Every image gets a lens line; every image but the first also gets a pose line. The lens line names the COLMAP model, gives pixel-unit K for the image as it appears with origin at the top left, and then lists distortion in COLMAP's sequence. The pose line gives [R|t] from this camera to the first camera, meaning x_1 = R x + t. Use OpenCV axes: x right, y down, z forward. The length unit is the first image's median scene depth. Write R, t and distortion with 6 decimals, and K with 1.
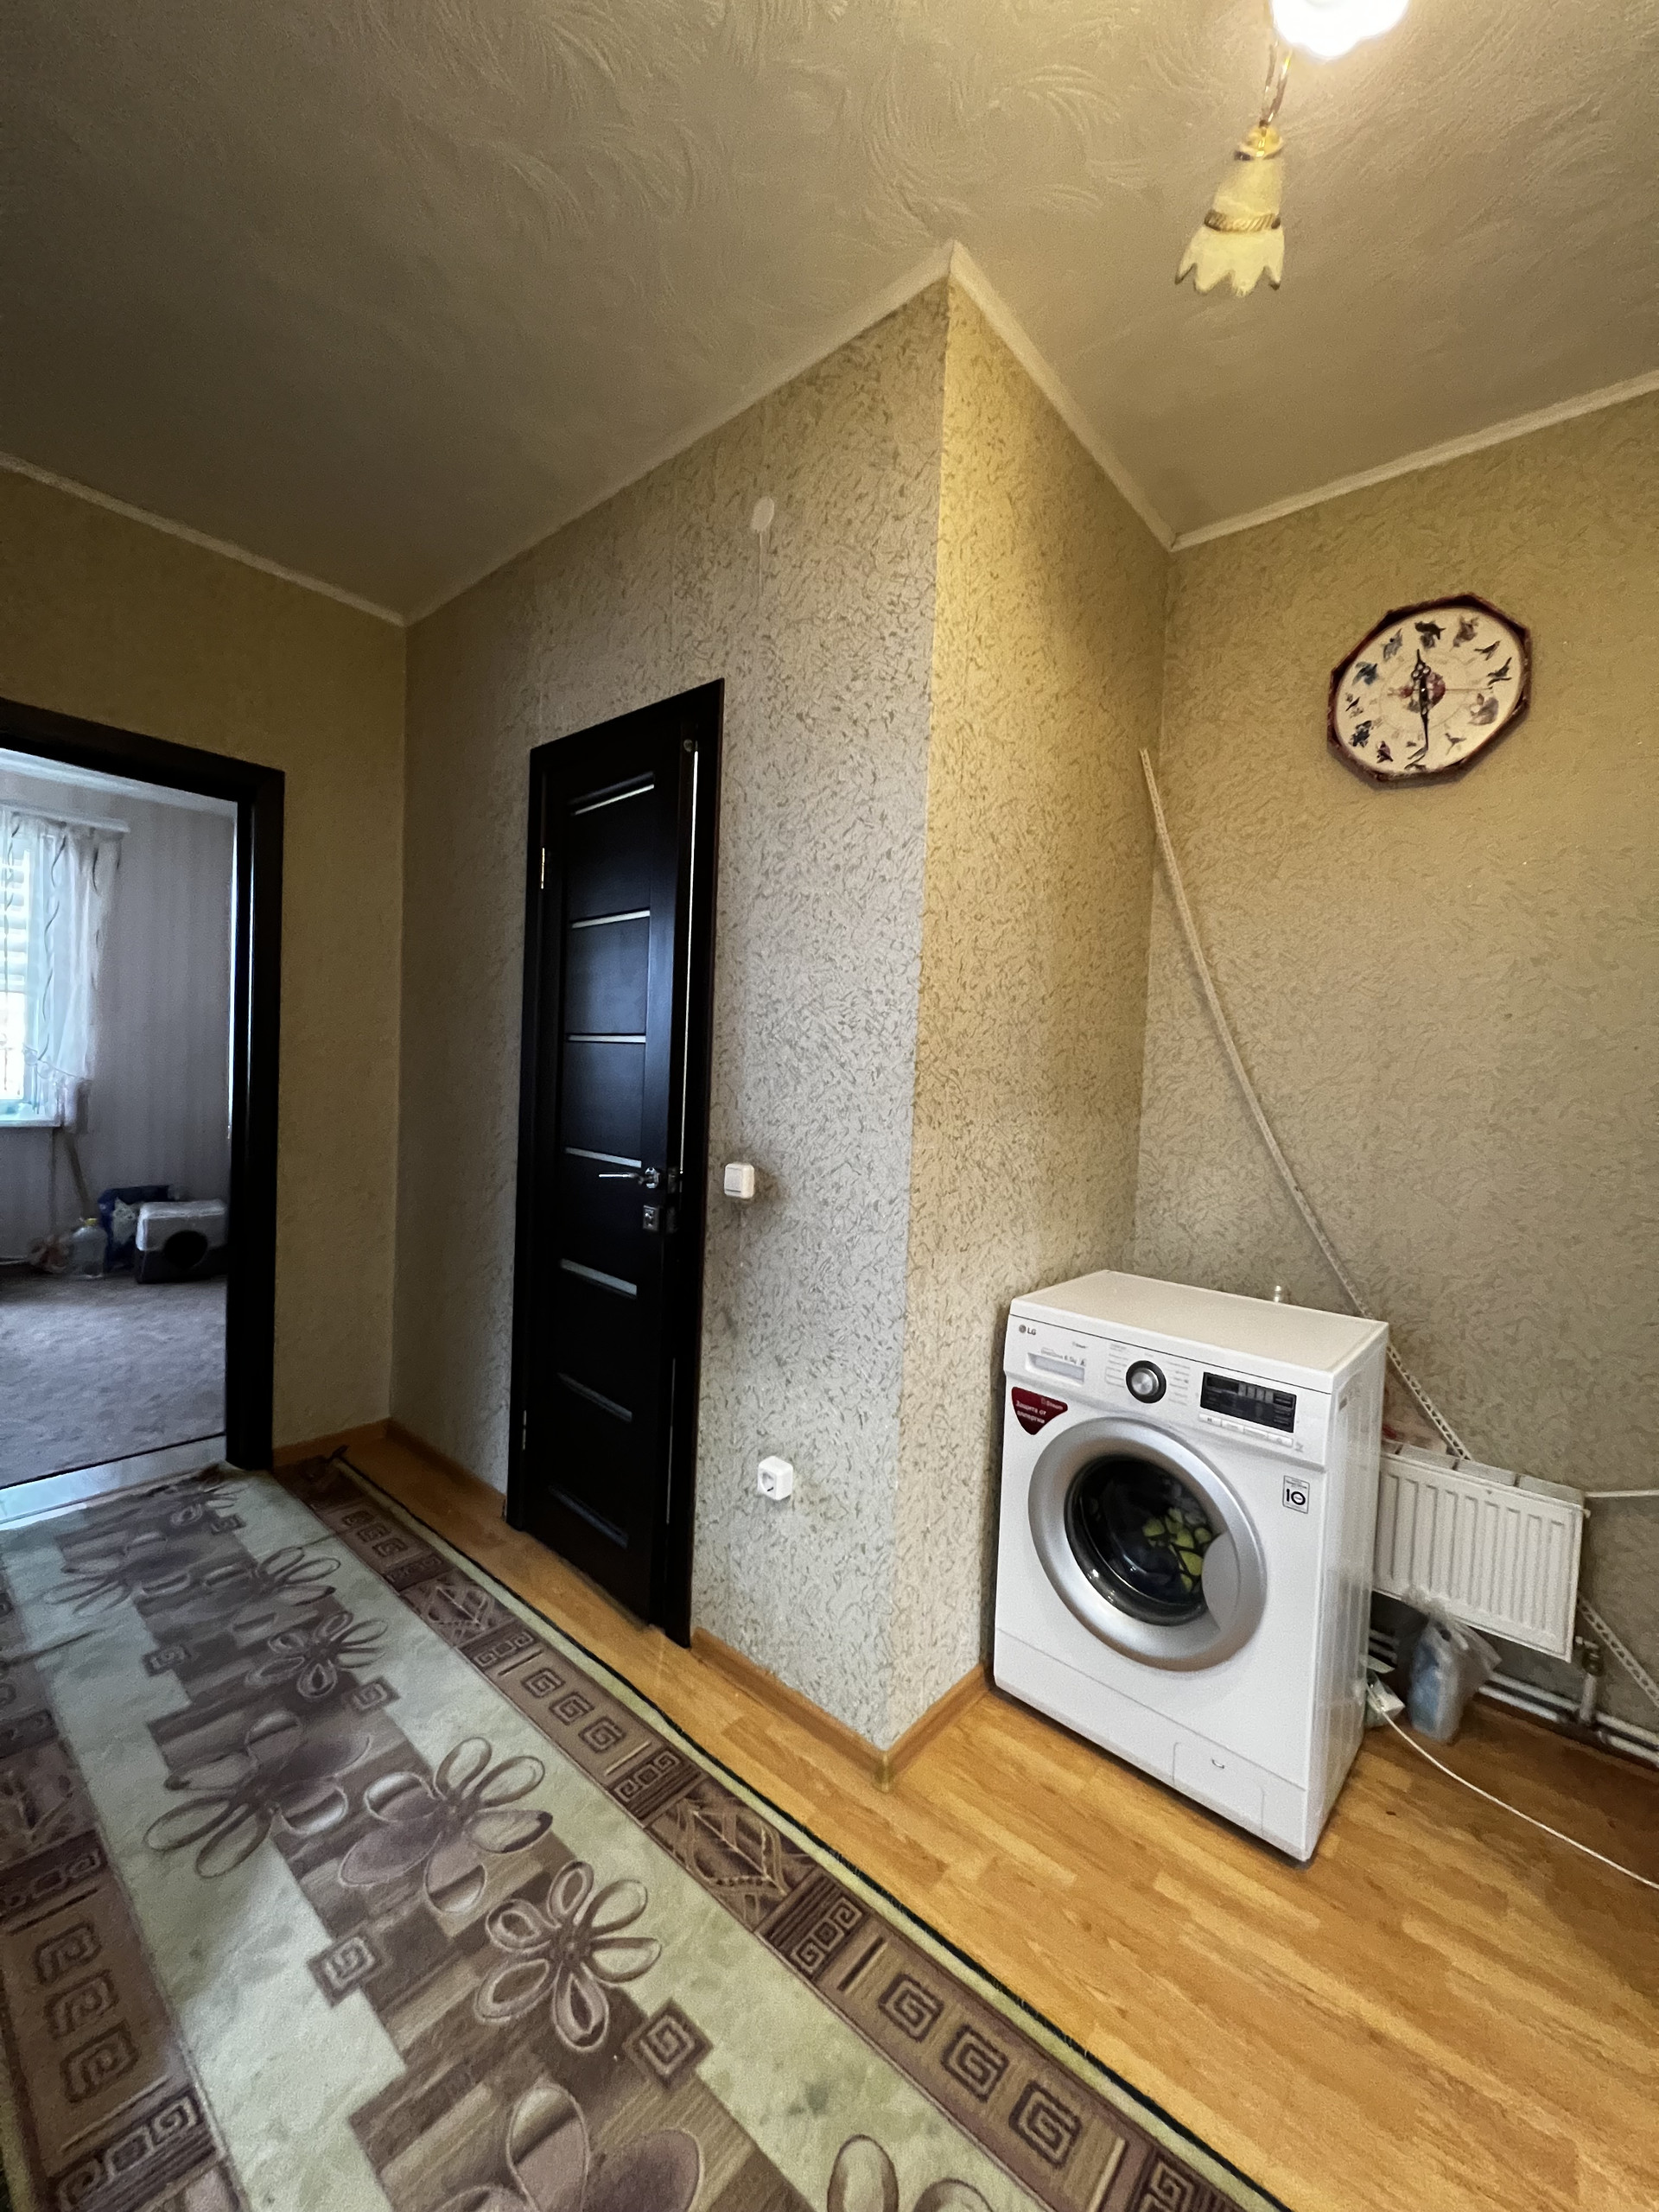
lens RADIAL K [[878.6, 0, 836.1], [0, 878.6, 1101.4], [0, 0, 1]] dist [-0.001441, 0.000114]
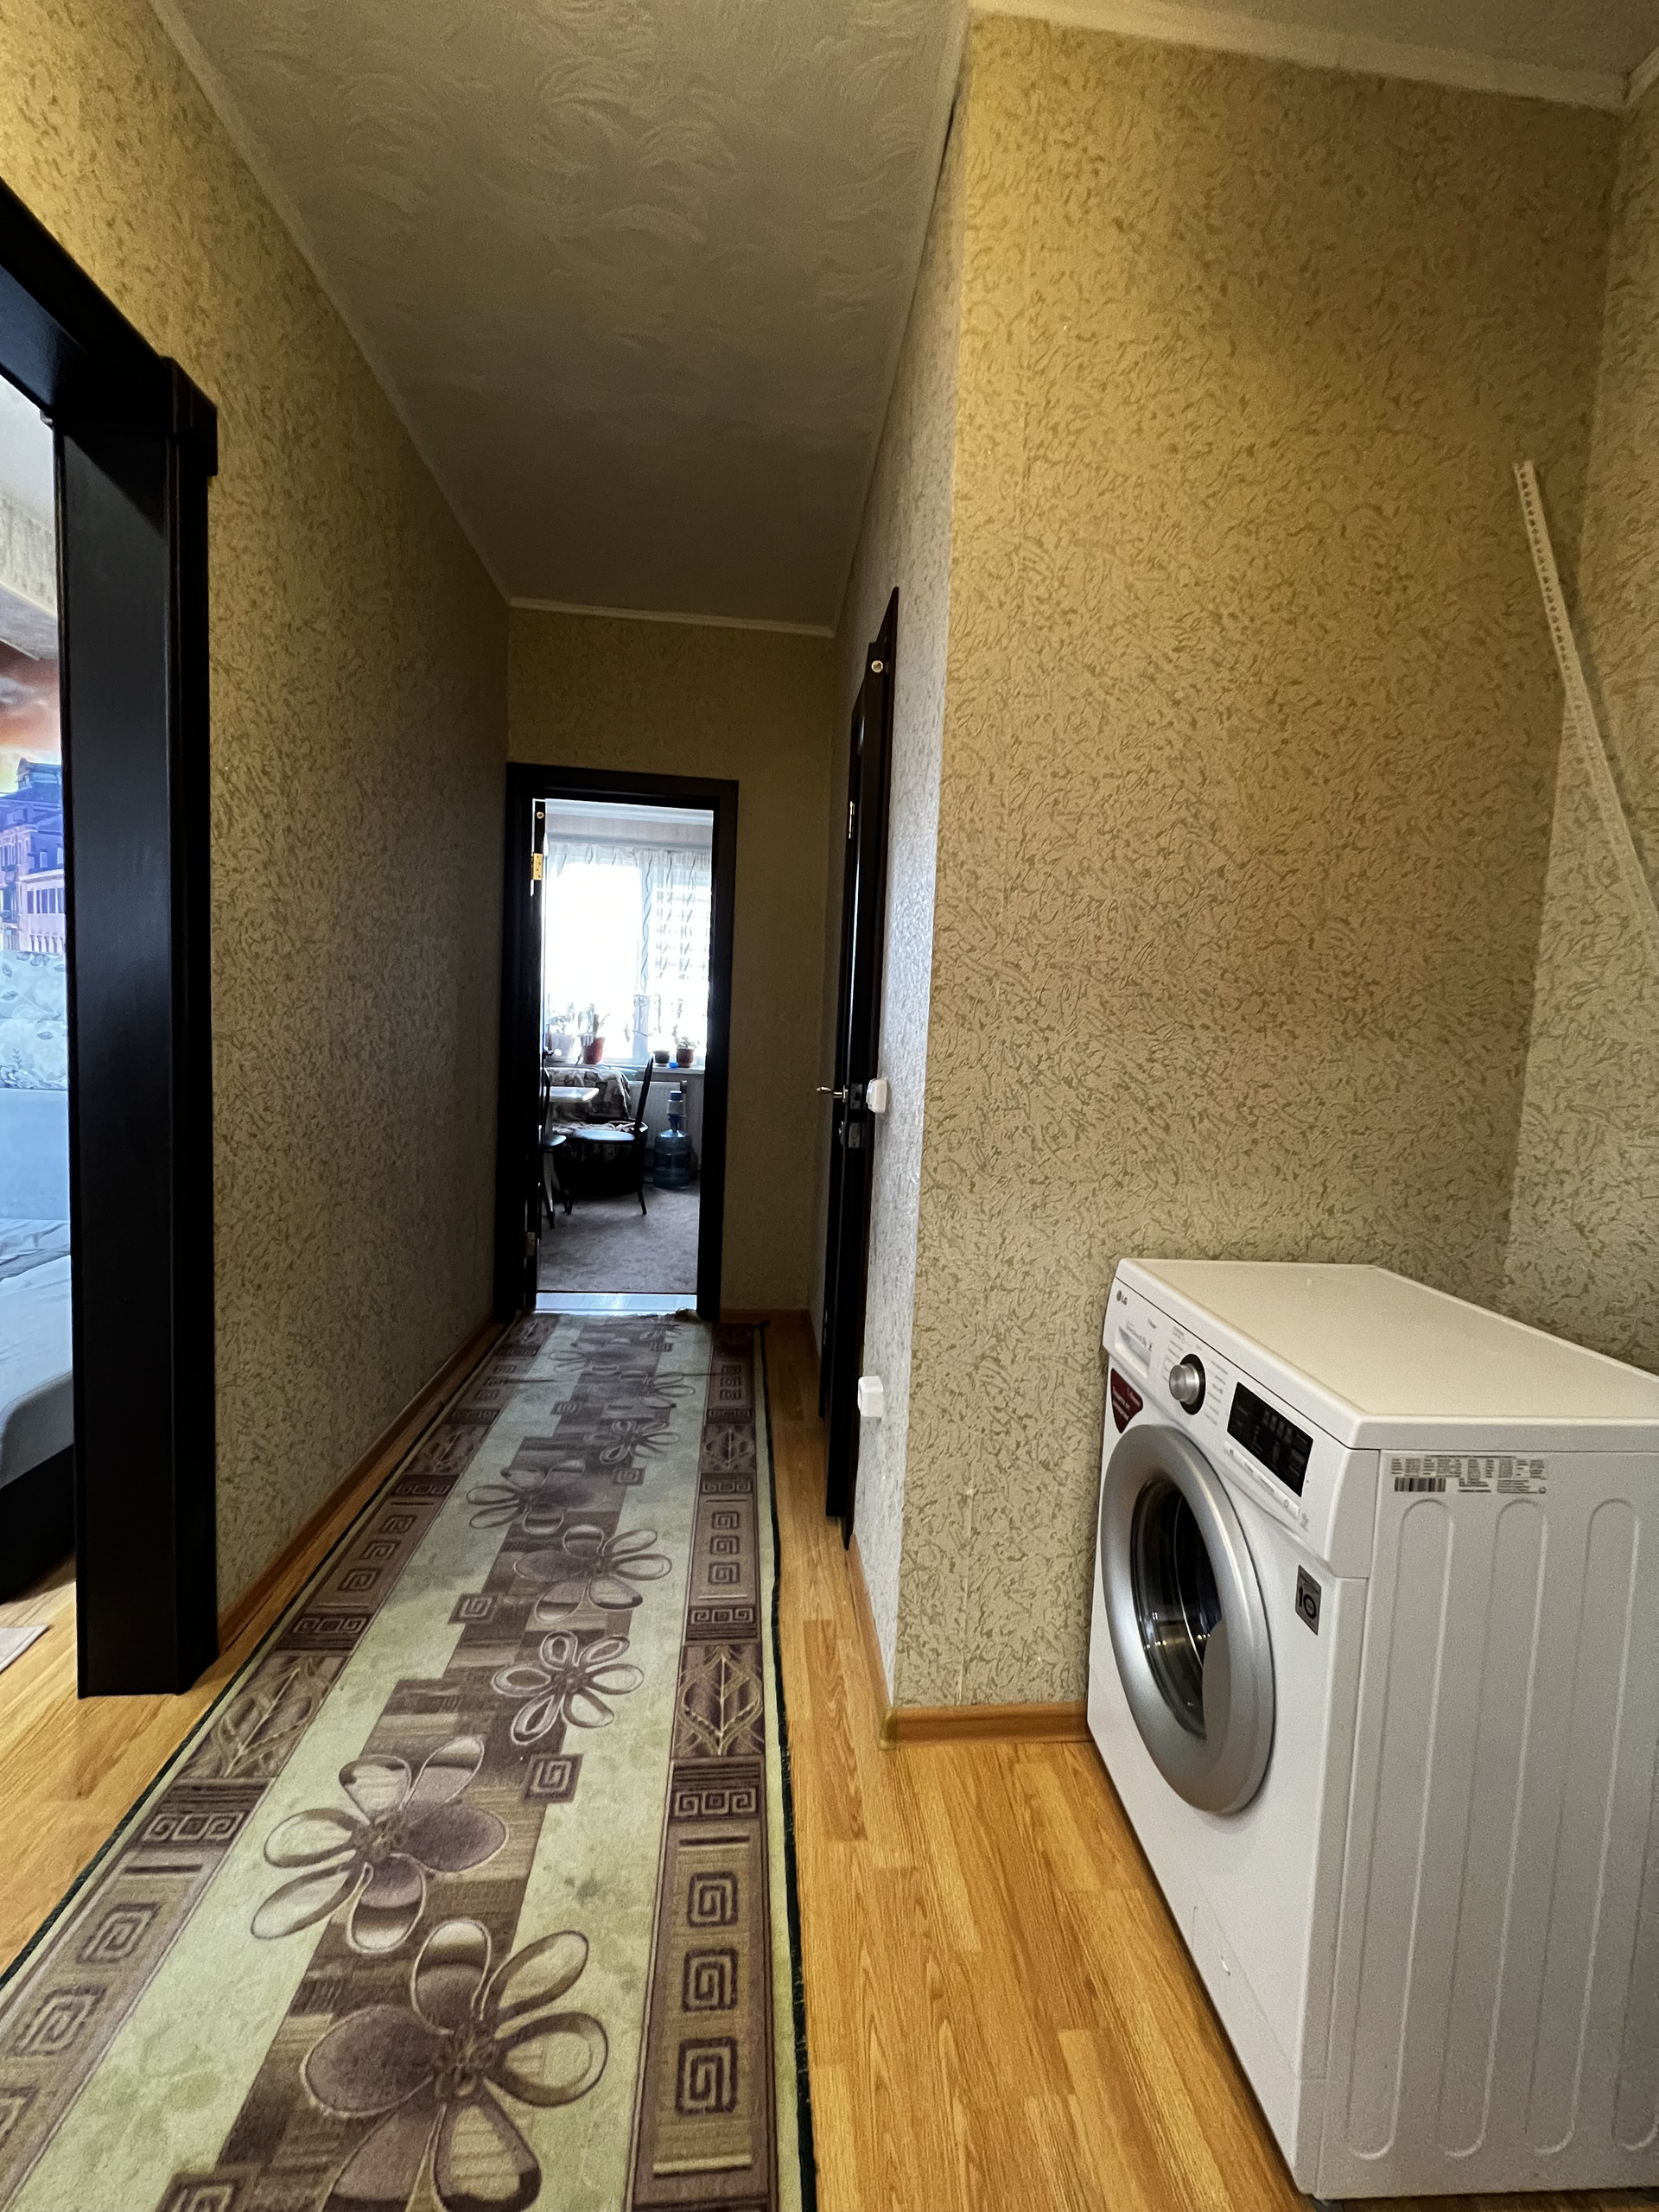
lens RADIAL K [[887.4, 0, 838.3], [0, 887.4, 1101.3], [0, 0, 1]] dist [-0.002044, 0.000547]
pose [[0.720426, 0.046495, -0.691972, 0.700014], [-0.042558, 0.998834, 0.022805, 0.097345], [0.692225, 0.013020, 0.721564, 0.315445]]
